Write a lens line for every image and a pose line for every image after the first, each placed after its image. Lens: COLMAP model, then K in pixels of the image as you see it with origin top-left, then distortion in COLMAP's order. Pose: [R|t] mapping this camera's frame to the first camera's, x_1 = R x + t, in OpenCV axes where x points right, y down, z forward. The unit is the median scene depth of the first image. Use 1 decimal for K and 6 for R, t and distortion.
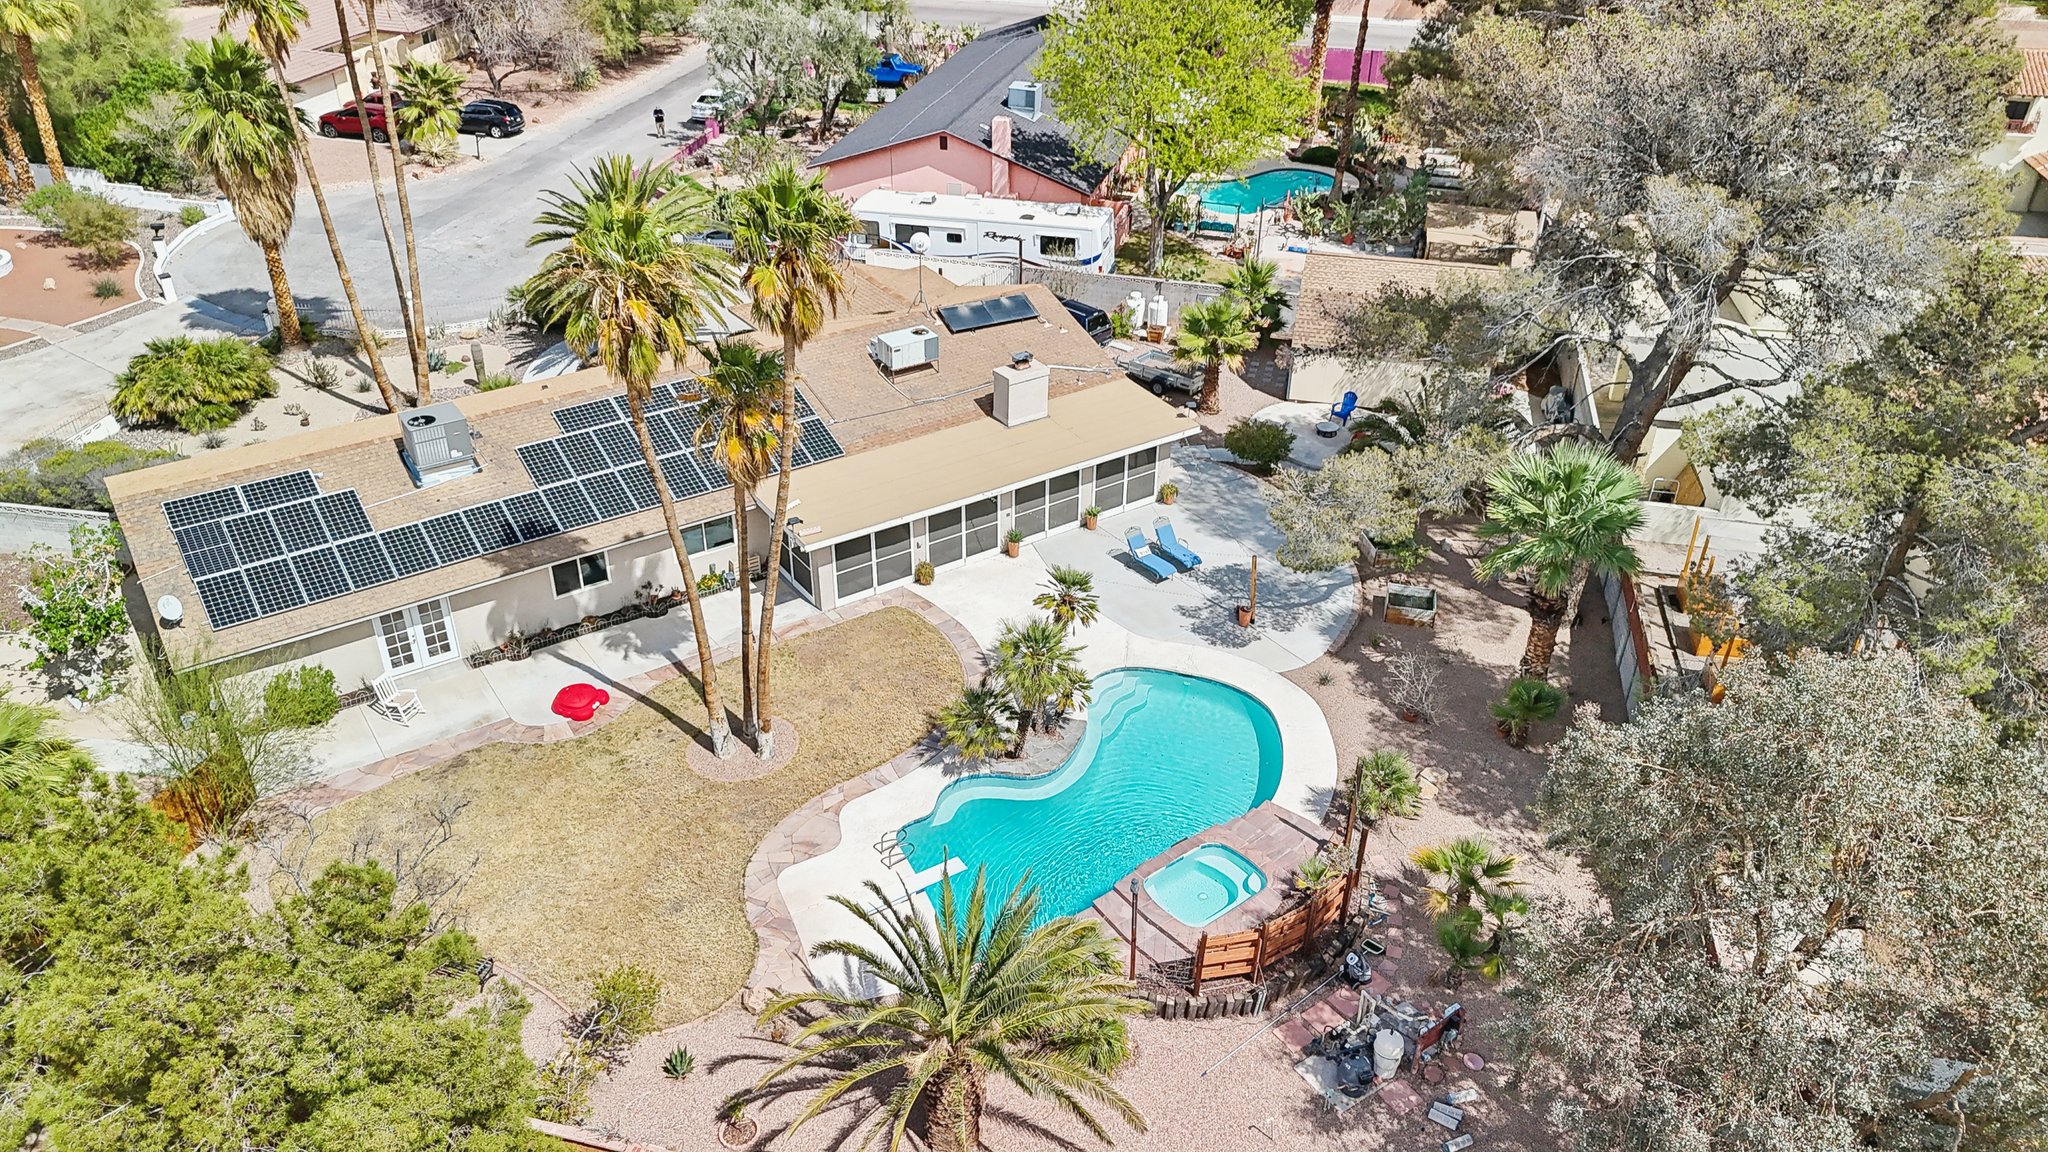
lens RADIAL K [[1436.9, 0, 1025.2], [0, 1436.9, 579.0], [0, 0, 1]] dist [0.055758, -0.062549]
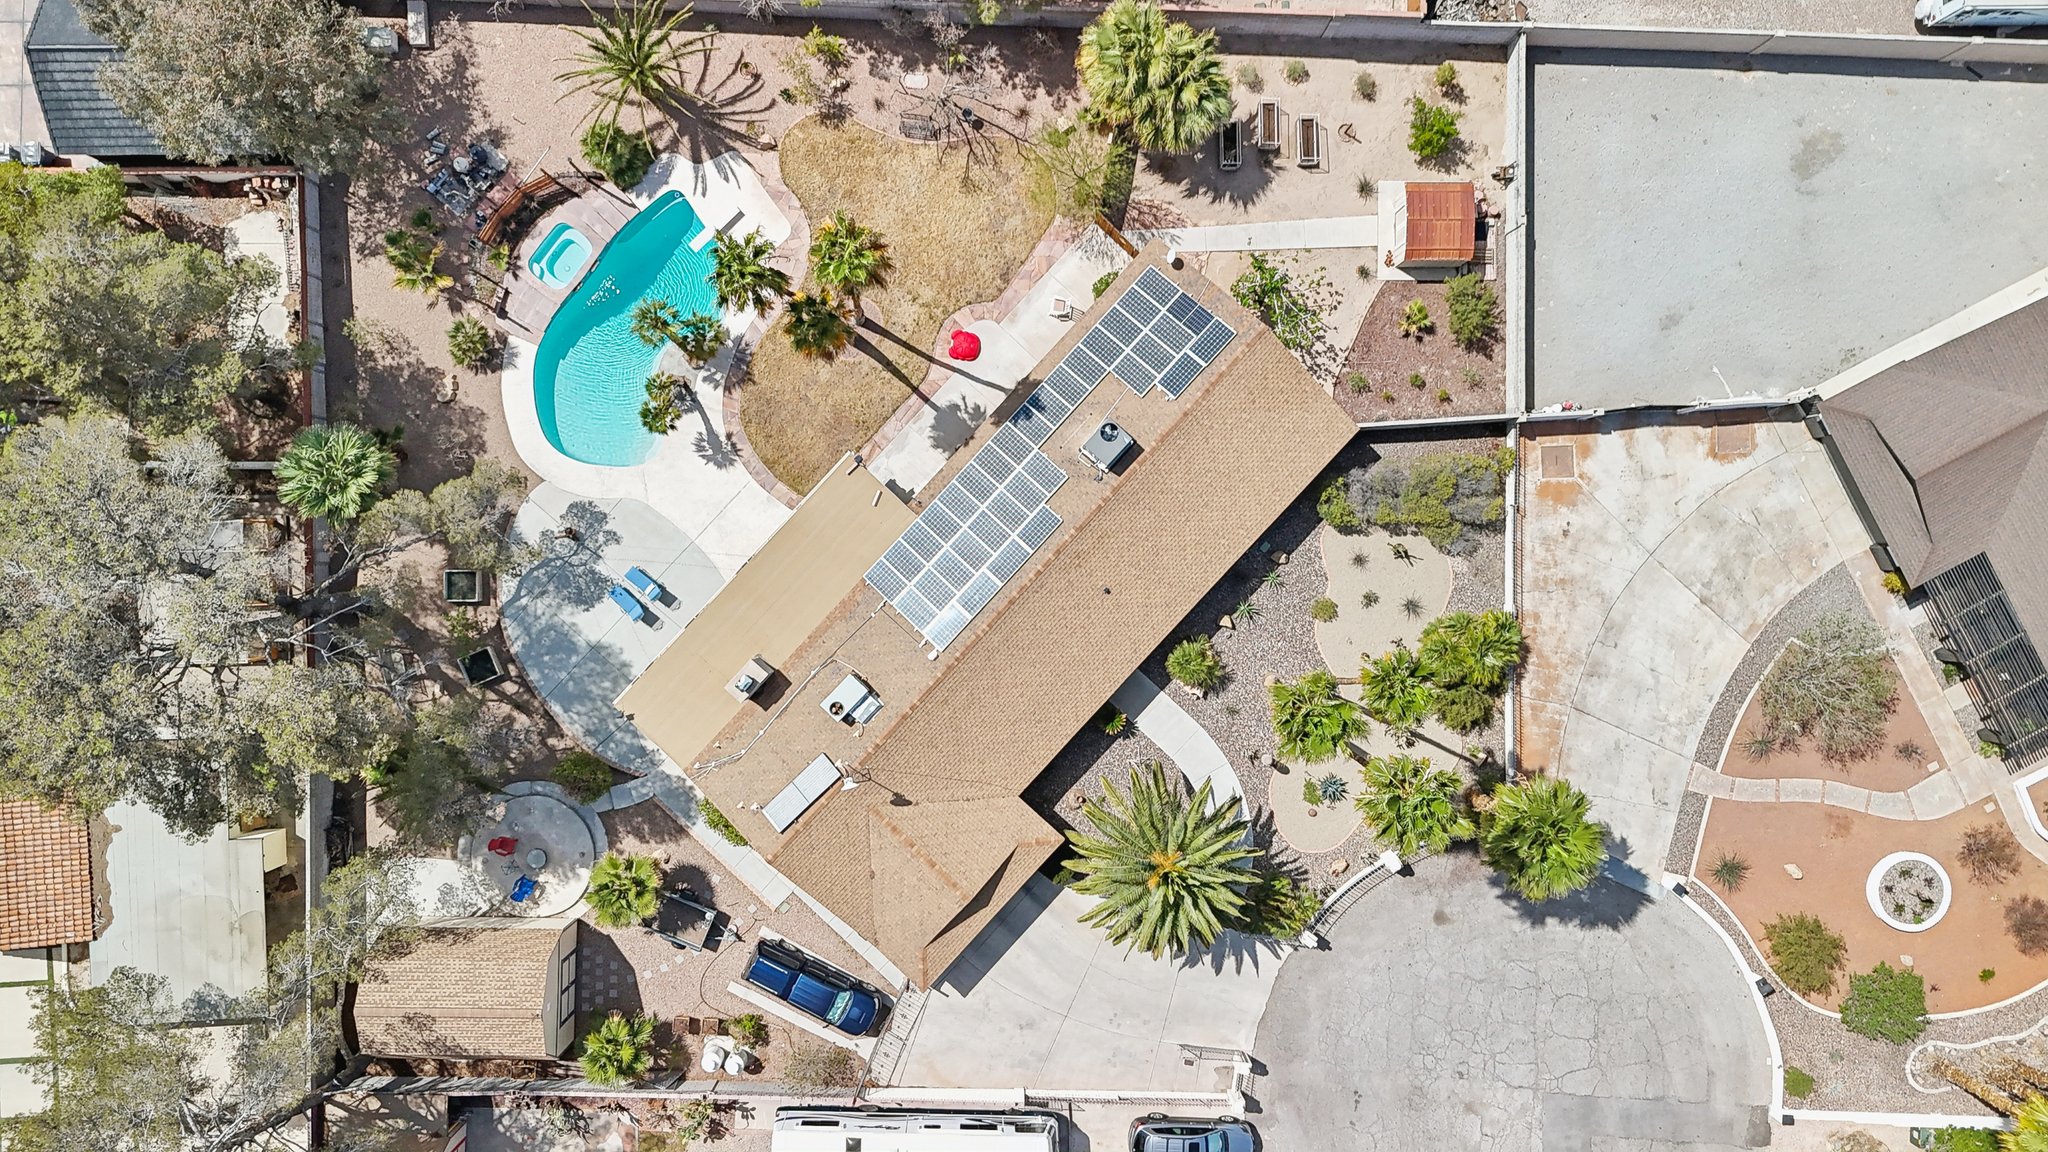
lens RADIAL K [[1436.9, 0, 1025.2], [0, 1436.9, 579.0], [0, 0, 1]] dist [0.055758, -0.062549]
pose [[-0.973974, 0.219408, -0.056866, -0.199464], [-0.169563, -0.538841, 0.825166, -1.264645], [0.150406, 0.813333, 0.562021, 0.271252]]
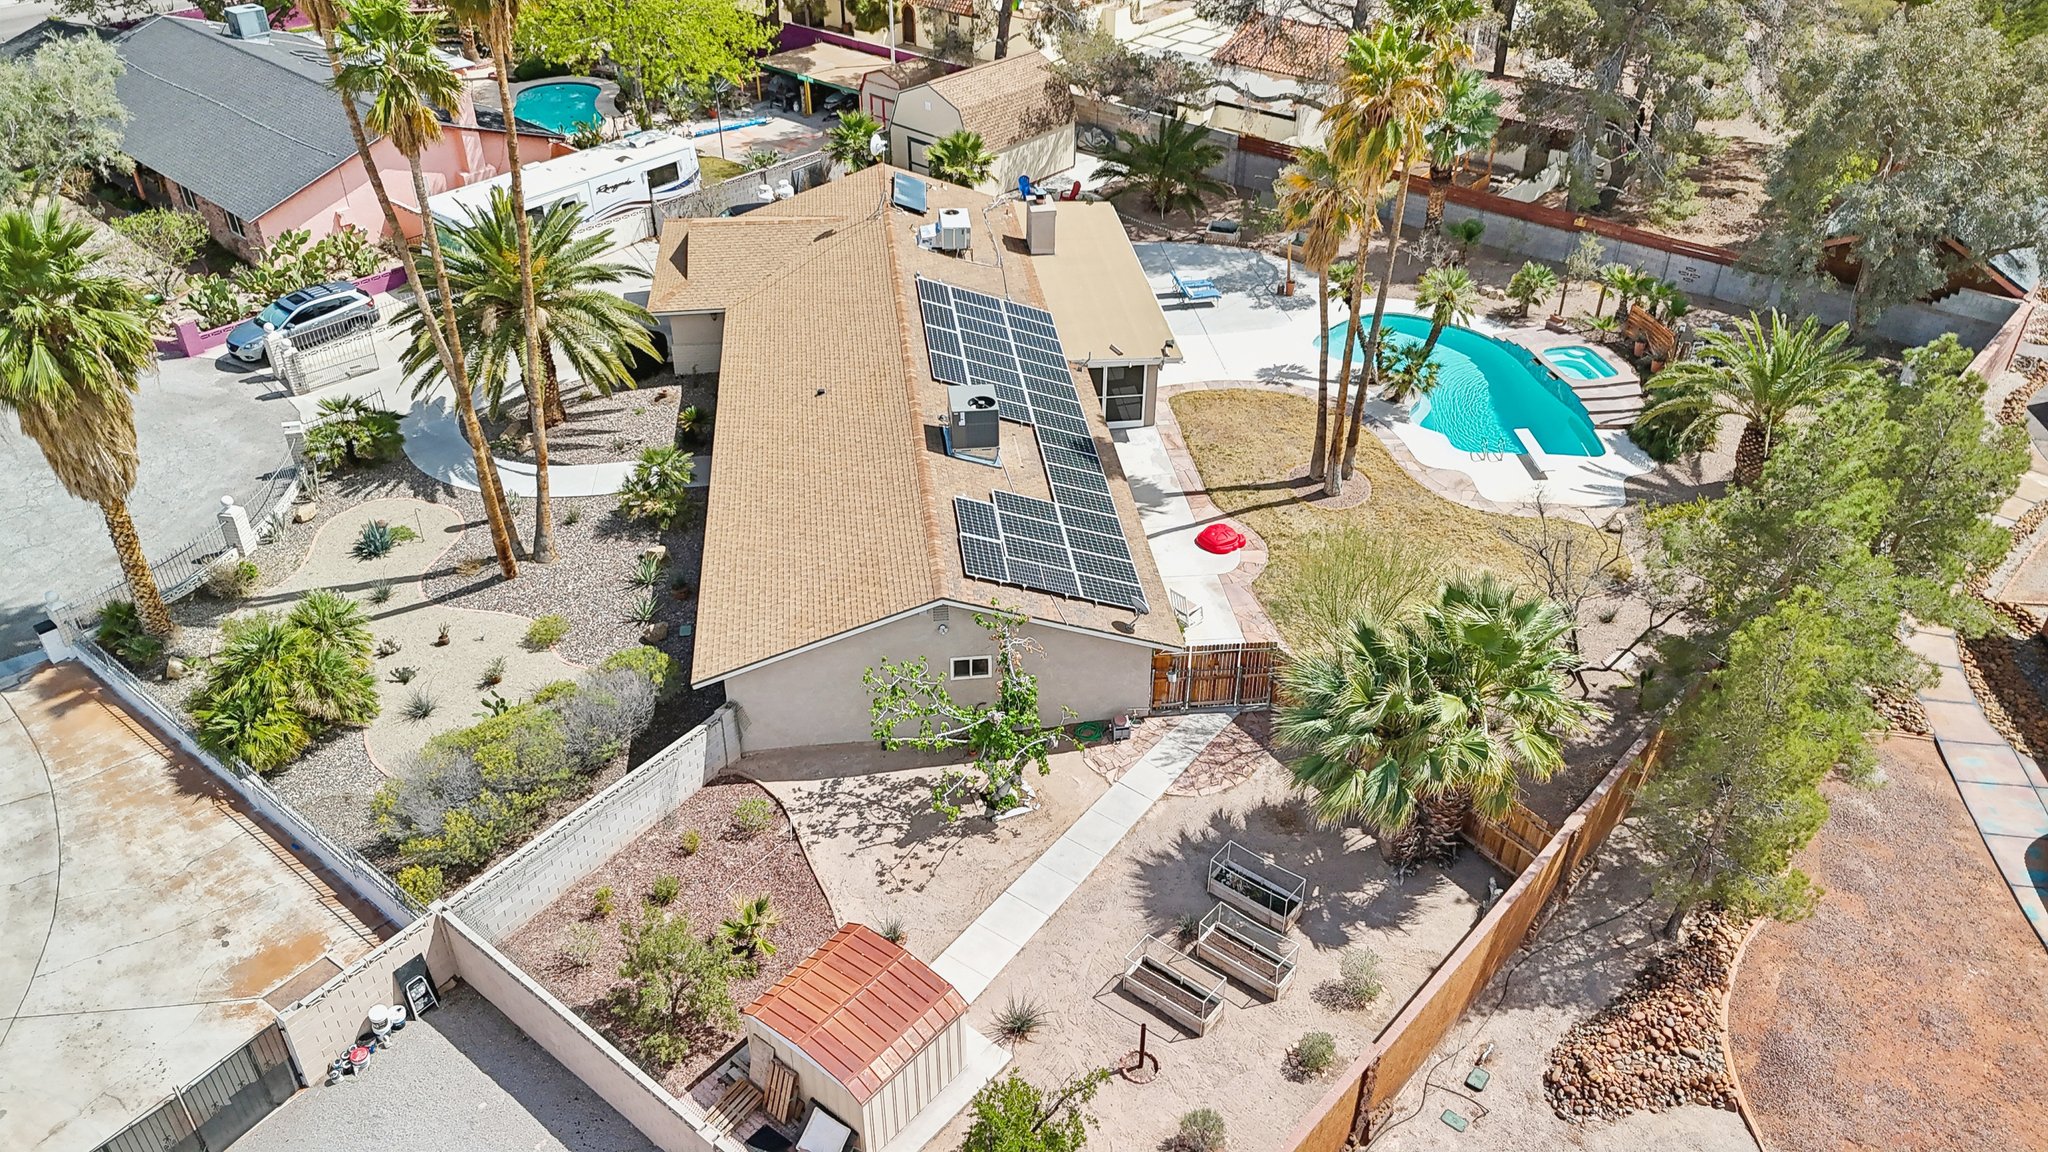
lens RADIAL K [[1436.9, 0, 1025.2], [0, 1436.9, 579.0], [0, 0, 1]] dist [0.055758, -0.062549]
pose [[0.459243, -0.570287, 0.681080, -1.036471], [0.496325, 0.800603, 0.335702, -0.306826], [-0.736721, 0.183868, 0.650719, 0.340904]]
